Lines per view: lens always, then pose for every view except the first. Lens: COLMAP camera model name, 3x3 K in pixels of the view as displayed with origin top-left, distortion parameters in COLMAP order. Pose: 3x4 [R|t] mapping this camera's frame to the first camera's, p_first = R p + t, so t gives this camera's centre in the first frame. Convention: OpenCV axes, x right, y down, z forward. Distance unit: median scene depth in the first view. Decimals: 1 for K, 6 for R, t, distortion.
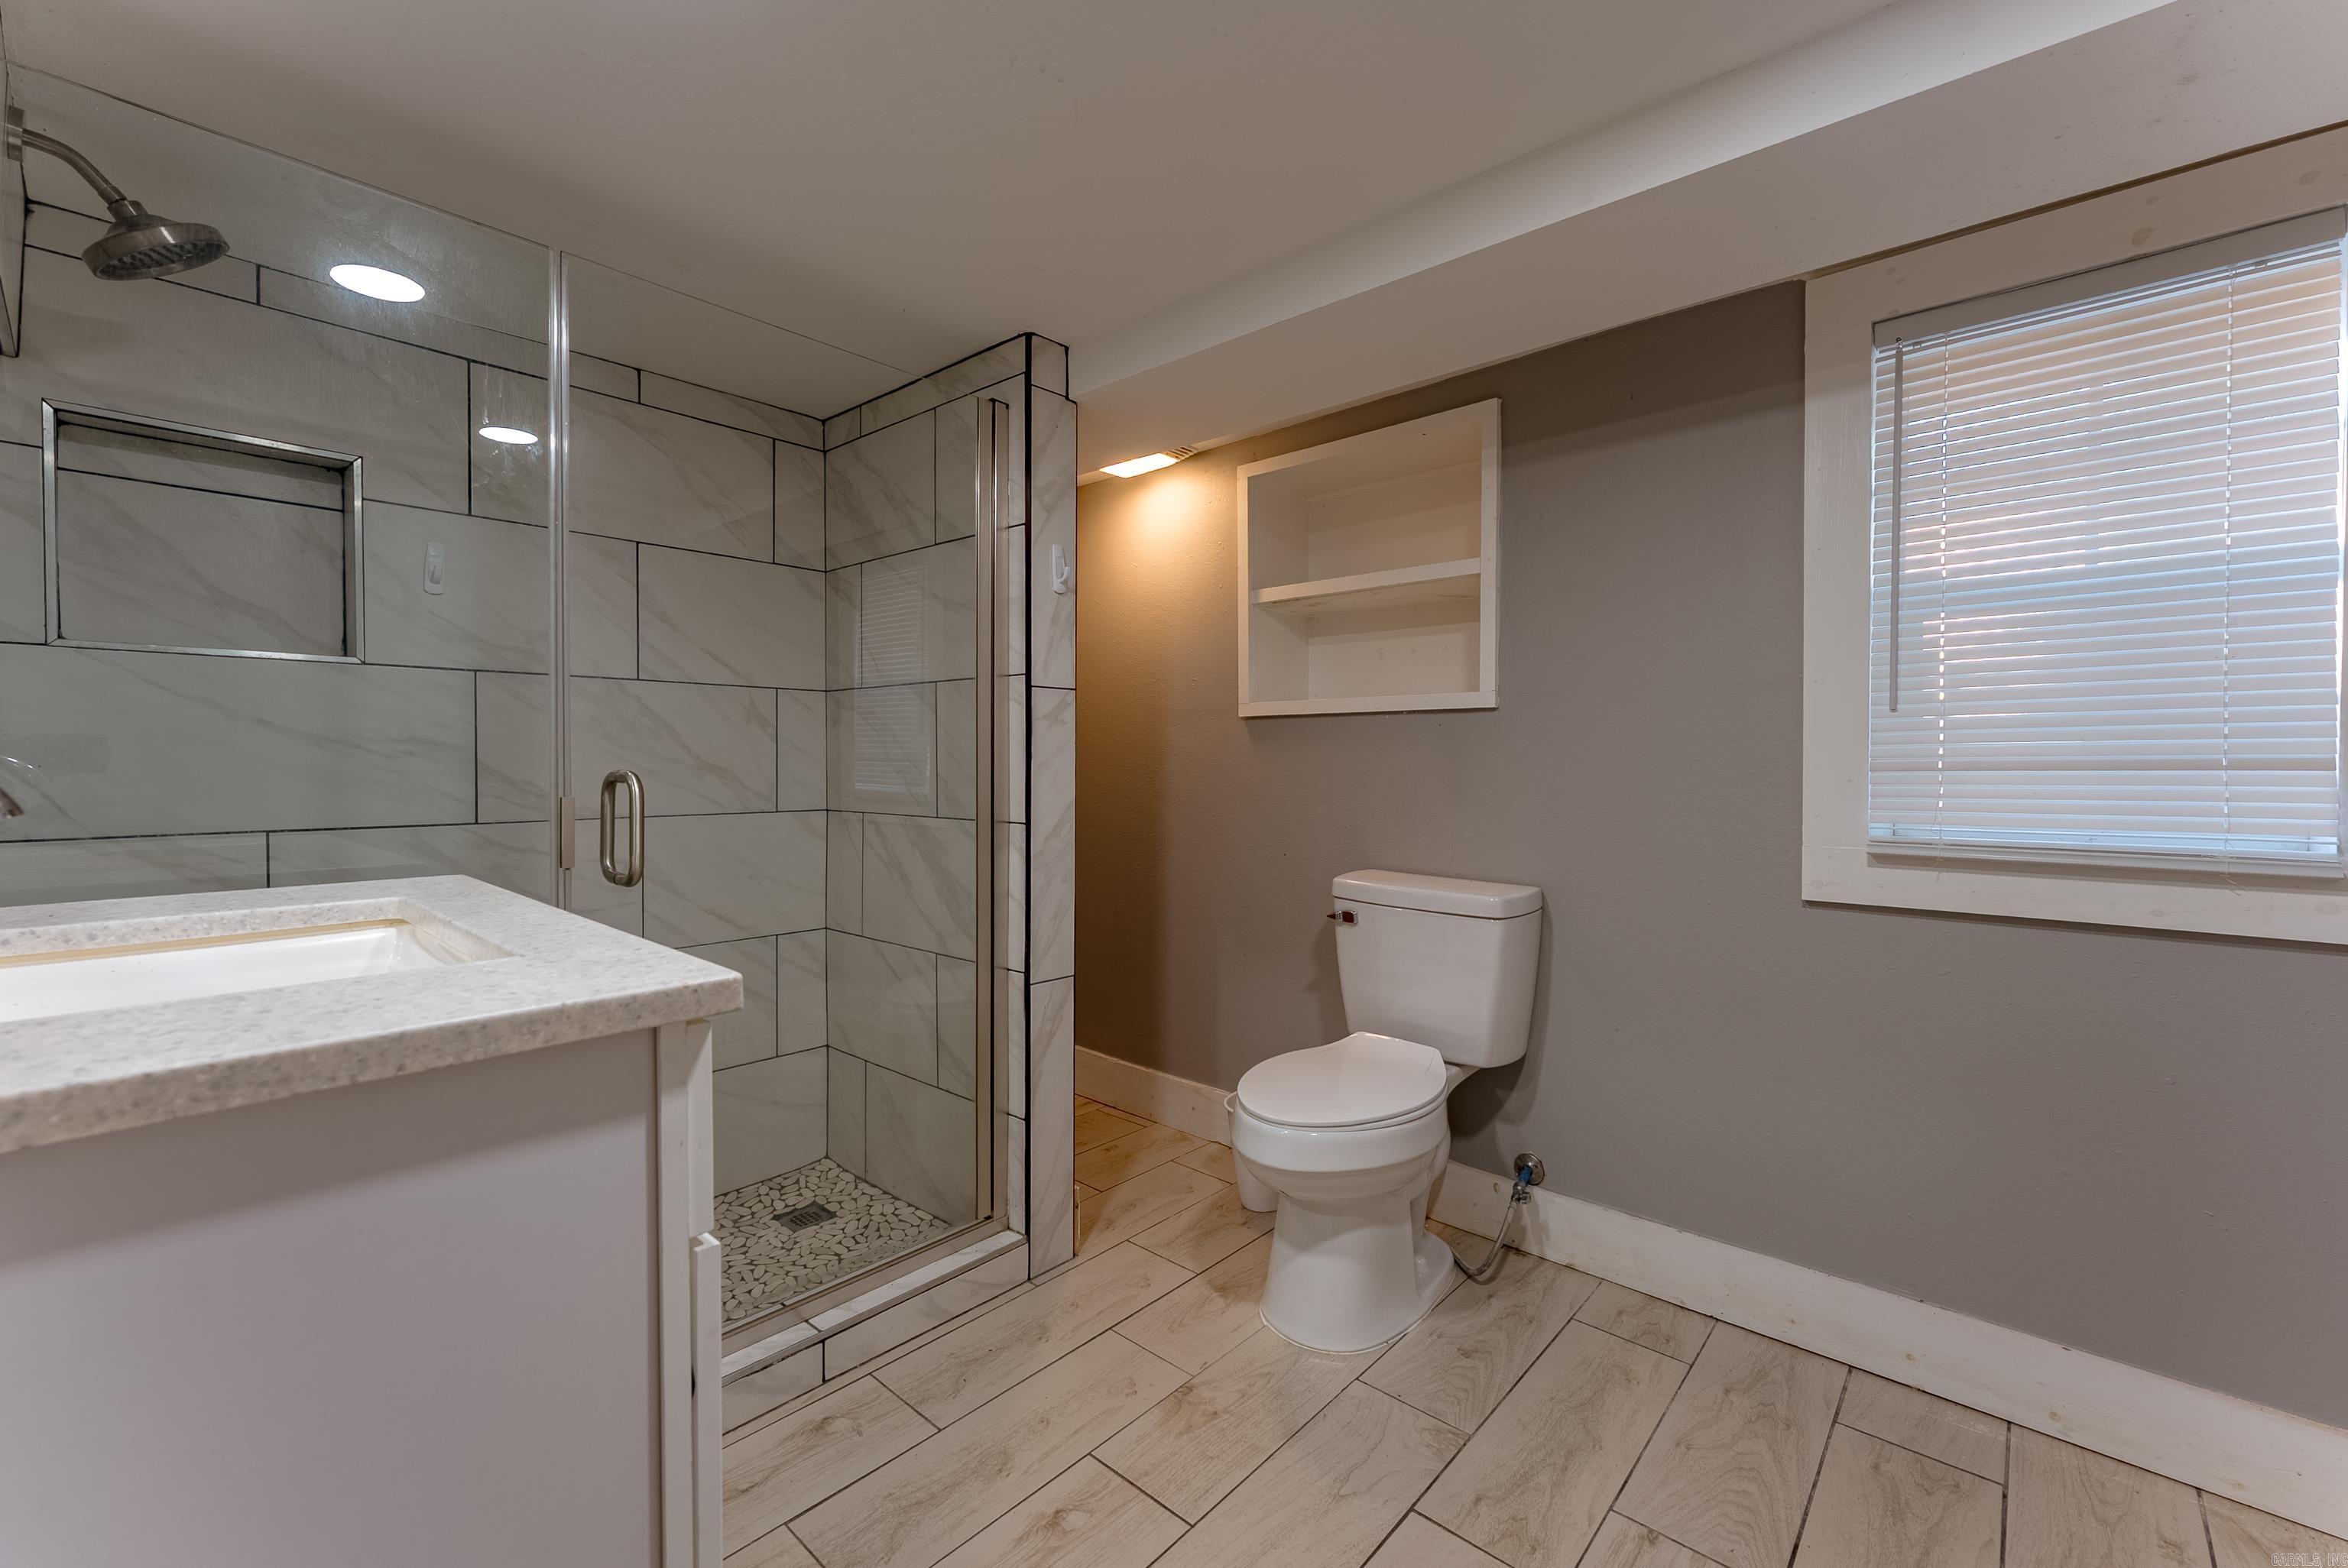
lens RADIAL K [[959.9, 0, 1181.6], [0, 959.9, 768.3], [0, 0, 1]] dist [0.000493, -0.000201]
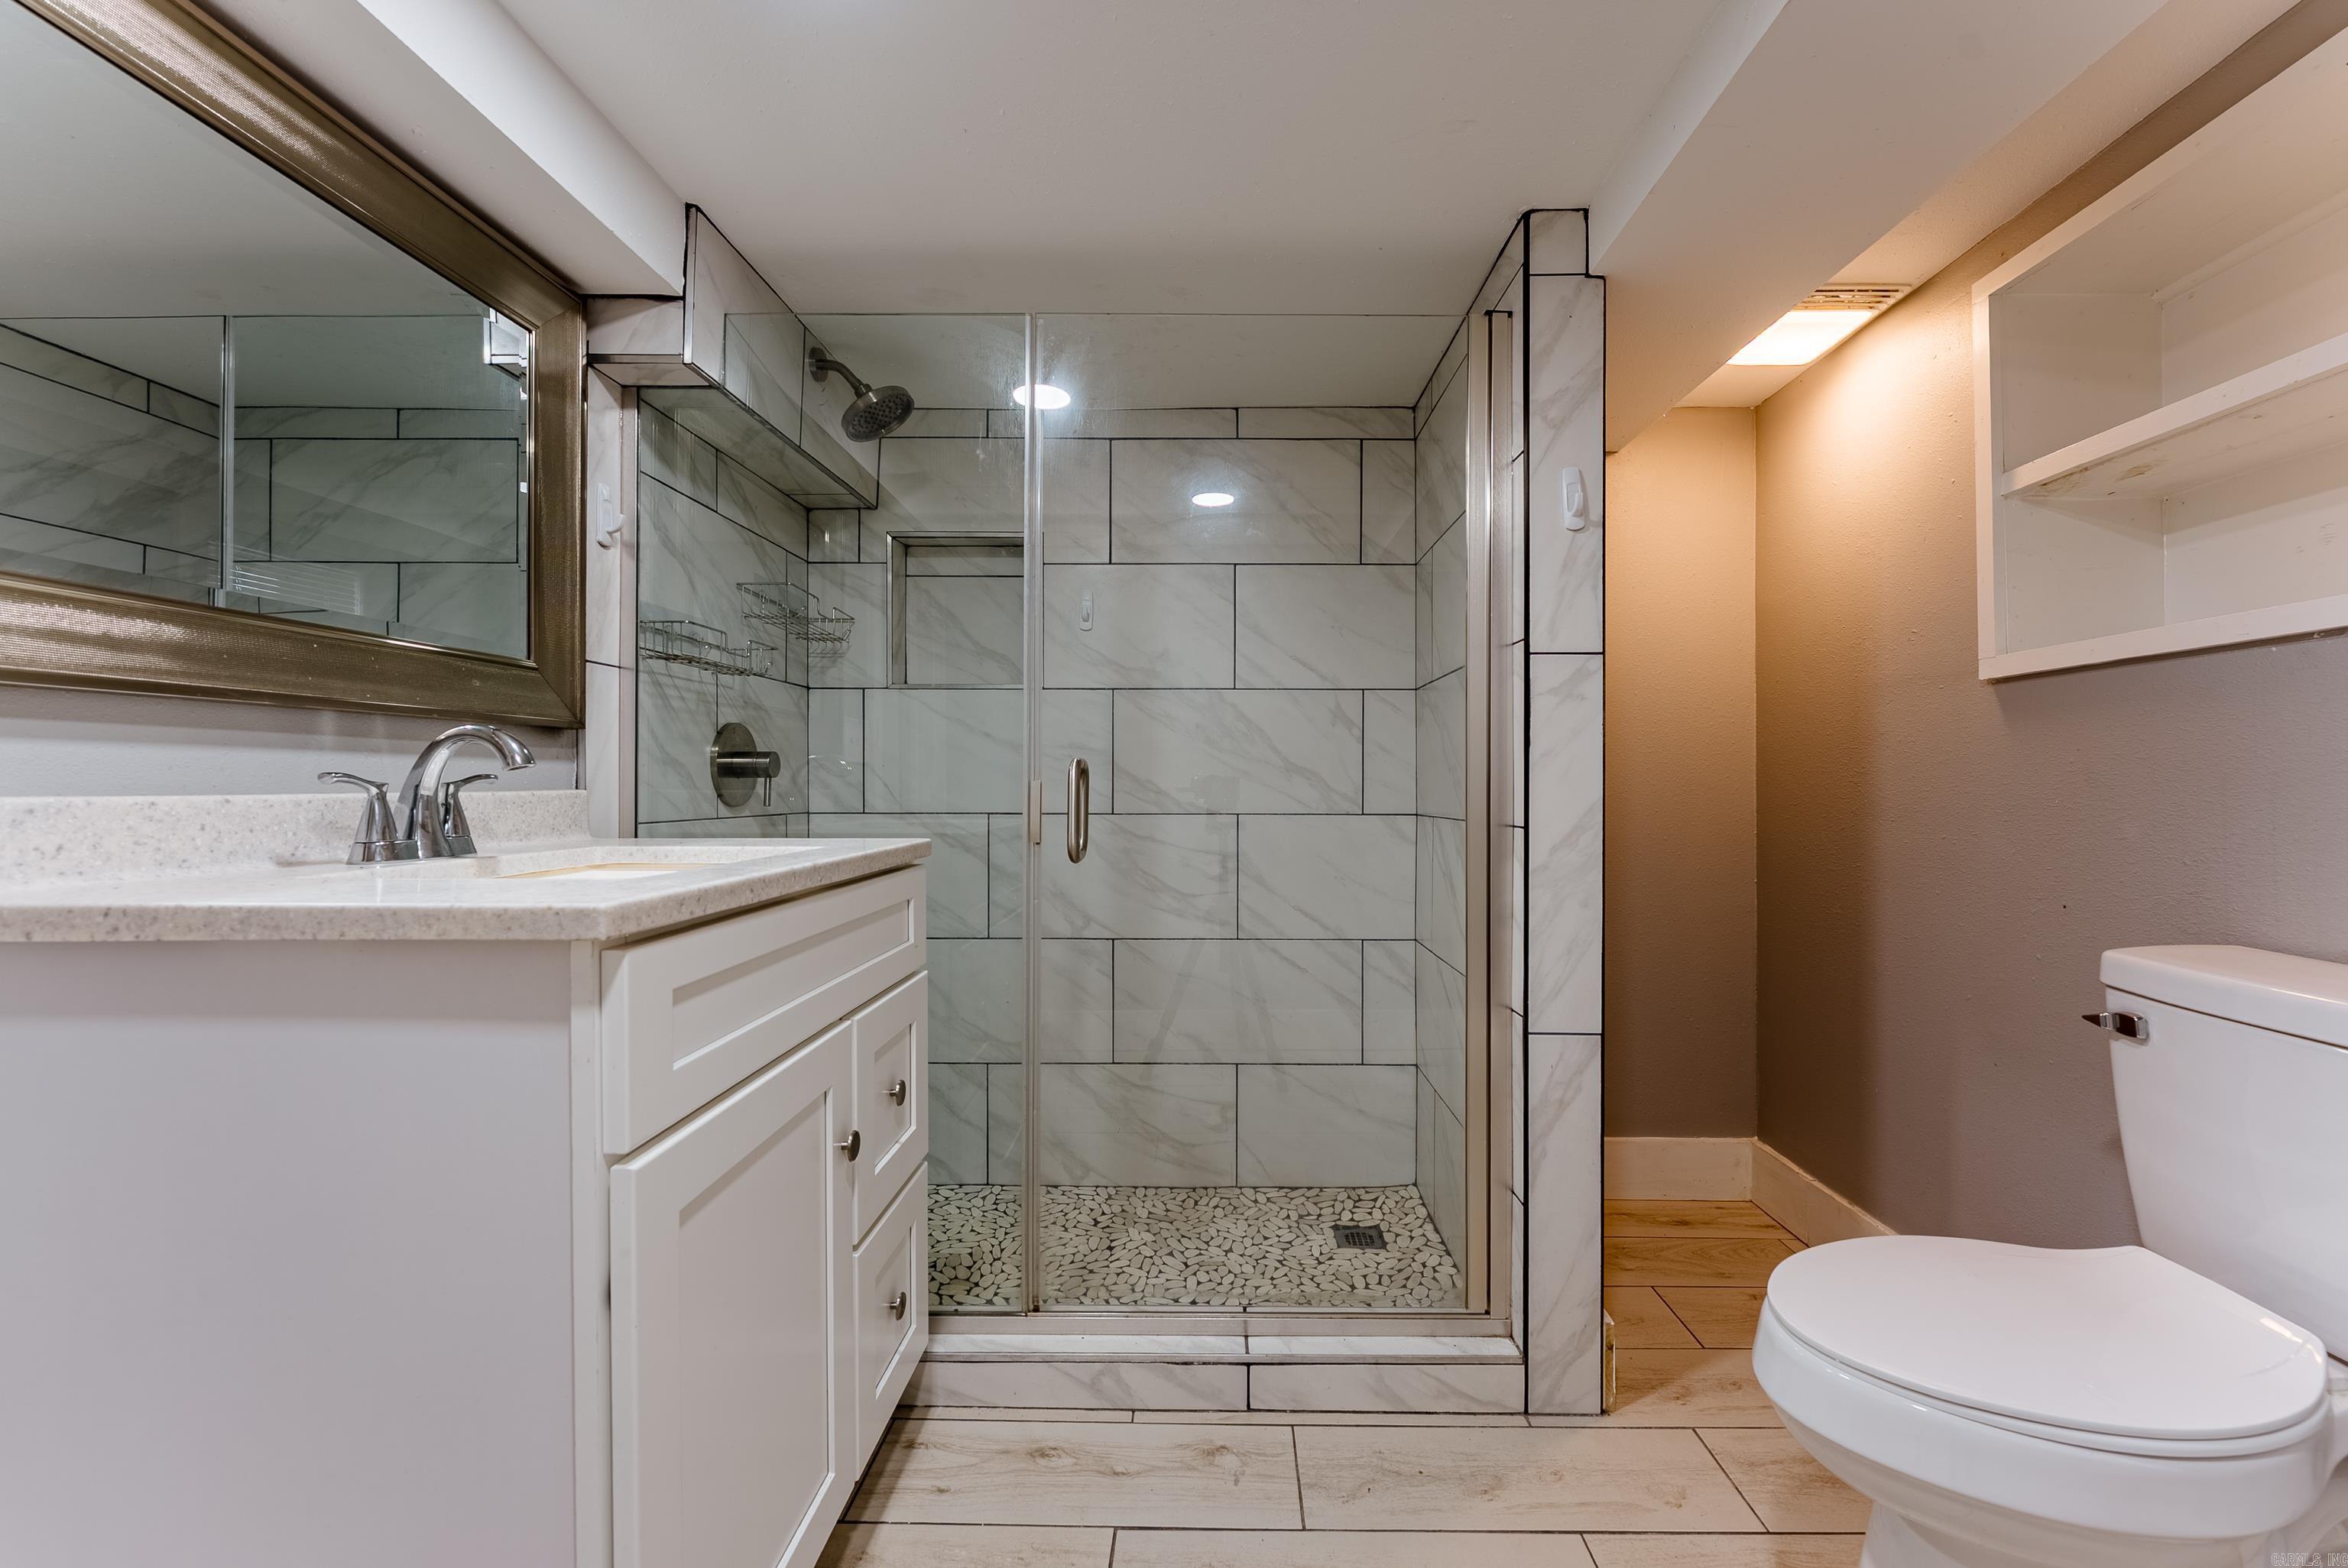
lens RADIAL K [[955.6, 0, 1210.5], [0, 955.6, 776.7], [0, 0, 1]] dist [0.000479, -0.000429]
pose [[0.663462, -0.010247, -0.748139, 0.249059], [-0.006808, 0.999782, -0.019731, 0.032076], [0.748179, 0.018184, 0.663248, 0.275854]]
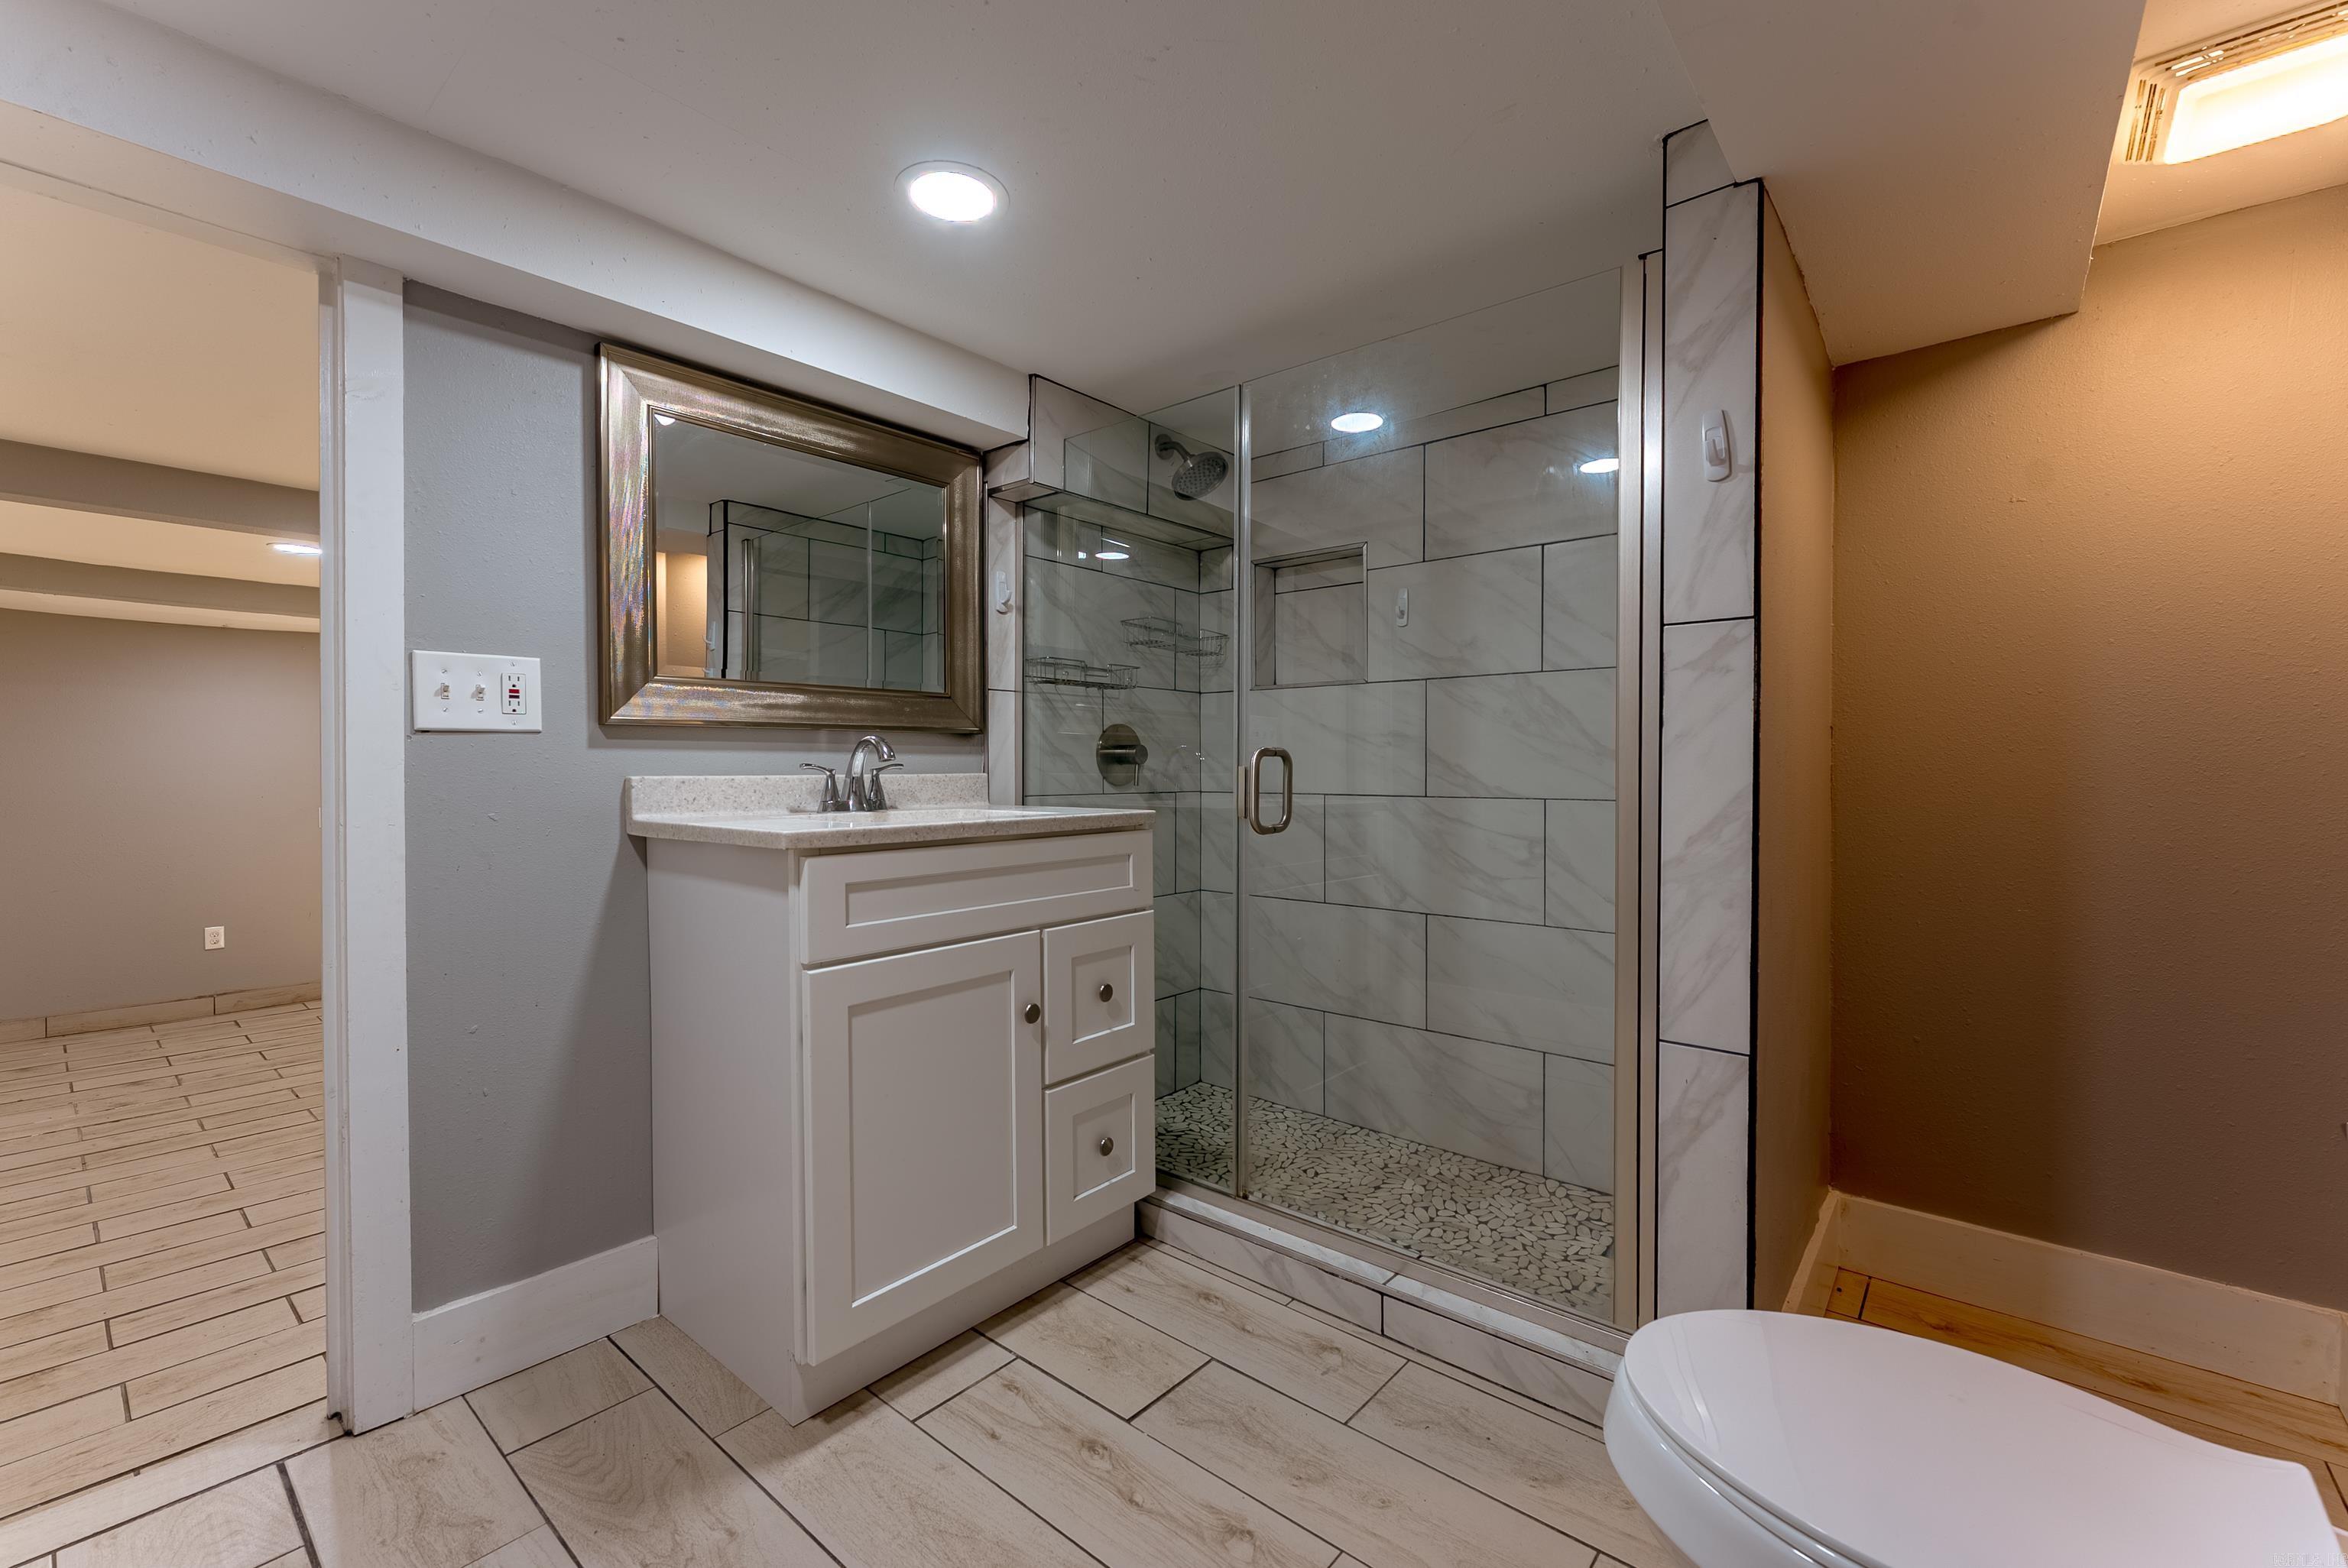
lens RADIAL K [[959.9, 0, 1181.6], [0, 959.9, 768.3], [0, 0, 1]] dist [0.000493, -0.000201]
pose [[0.040953, -0.005110, -0.999148, 0.531950], [-0.011132, 0.999923, -0.005571, 0.028980], [0.999099, 0.011351, 0.040893, 0.592962]]
